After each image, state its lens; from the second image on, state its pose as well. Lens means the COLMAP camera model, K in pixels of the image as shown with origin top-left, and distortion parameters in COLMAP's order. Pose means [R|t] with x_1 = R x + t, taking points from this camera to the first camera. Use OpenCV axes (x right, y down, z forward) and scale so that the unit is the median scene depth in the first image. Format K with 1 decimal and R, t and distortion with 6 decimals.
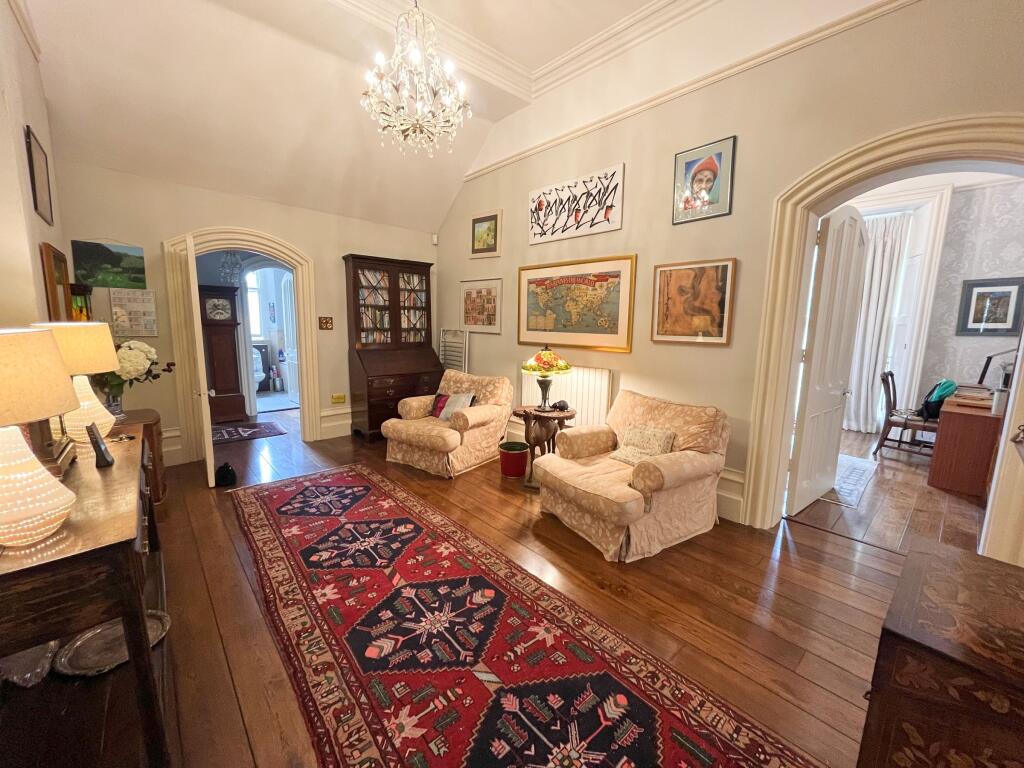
lens RADIAL K [[412.5, 0, 510.2], [0, 412.5, 382.8], [0, 0, 1]] dist [-0.004598, 0.000552]
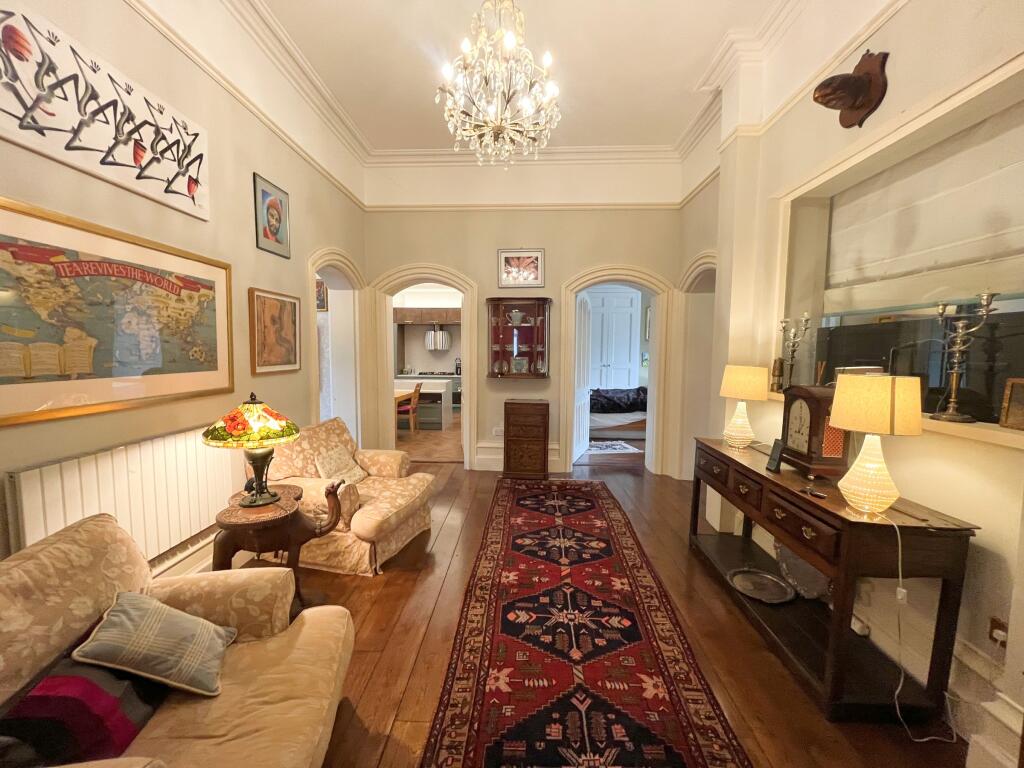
lens RADIAL K [[412.5, 0, 511.0], [0, 412.5, 385.9], [0, 0, 1]] dist [-0.004598, 0.000552]
pose [[-0.719604, -0.082315, 0.689489, -0.765076], [0.081492, 0.976076, 0.201581, -0.249538], [-0.689586, 0.201246, -0.695680, 1.487266]]
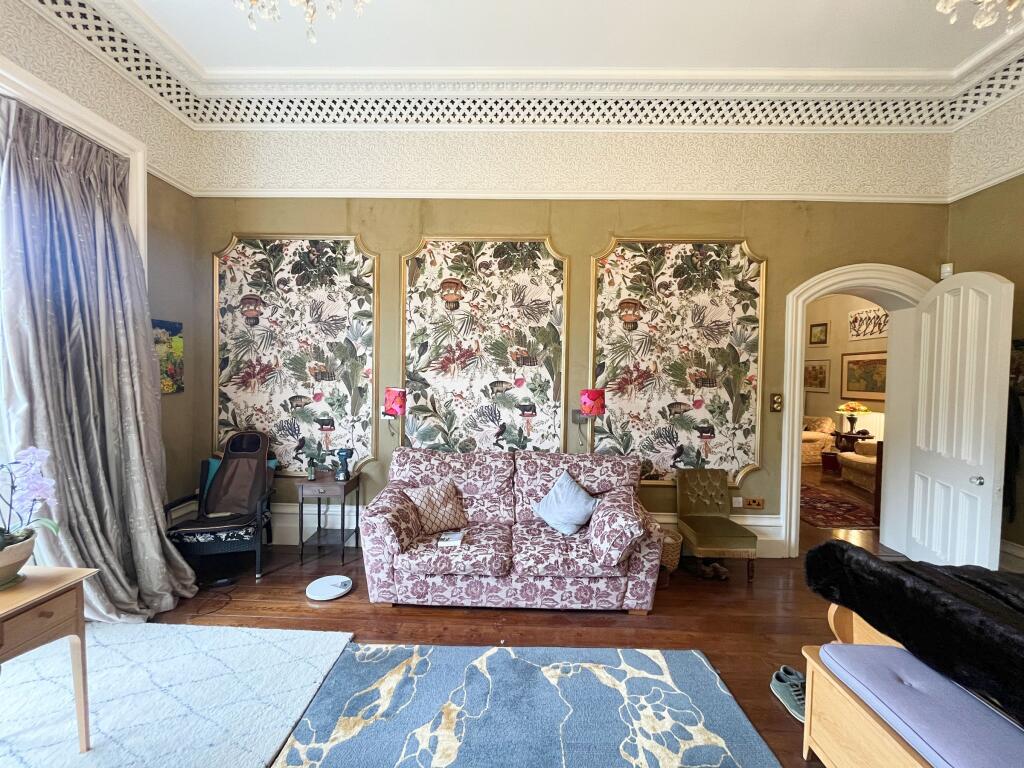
lens RADIAL K [[412.5, 0, 513.1], [0, 412.5, 383.7], [0, 0, 1]] dist [-0.004598, 0.000552]
pose [[0.736293, 0.006763, -0.676629, 0.270267], [-0.103332, 0.989346, -0.102555, 0.242571], [0.668726, 0.145428, 0.729147, -1.757108]]
